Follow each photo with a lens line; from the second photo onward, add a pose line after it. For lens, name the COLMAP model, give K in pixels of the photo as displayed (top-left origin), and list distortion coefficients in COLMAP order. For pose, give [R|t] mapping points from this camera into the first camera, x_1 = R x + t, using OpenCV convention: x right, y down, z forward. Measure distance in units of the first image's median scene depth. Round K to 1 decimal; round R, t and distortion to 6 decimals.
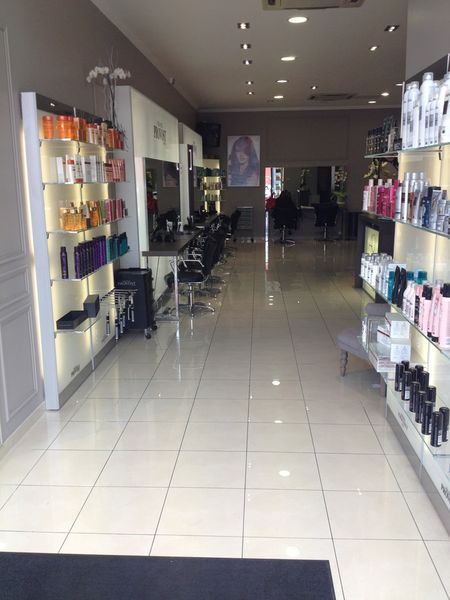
lens RADIAL K [[597.2, 0, 224.7], [0, 597.2, 300.9], [0, 0, 1]] dist [0.019824, 0.000000]
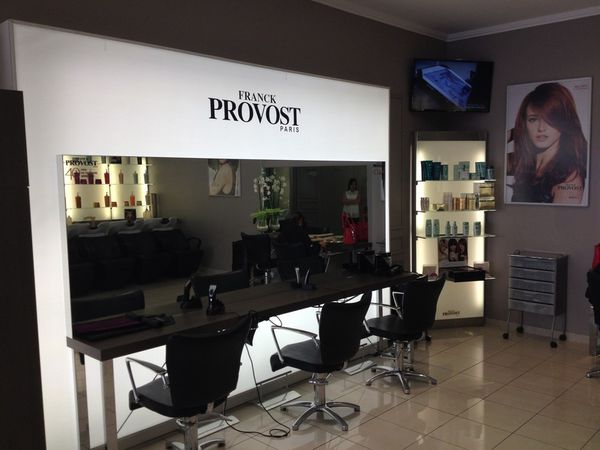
lens RADIAL K [[597.2, 0, 300.0], [0, 597.2, 224.4], [0, 0, 1]] dist [0.019824, 0.000000]
pose [[0.774986, 0.052775, -0.629771, 0.161395], [-0.124043, 0.989826, -0.069697, -0.130693], [0.619686, 0.132133, 0.773647, 0.591909]]
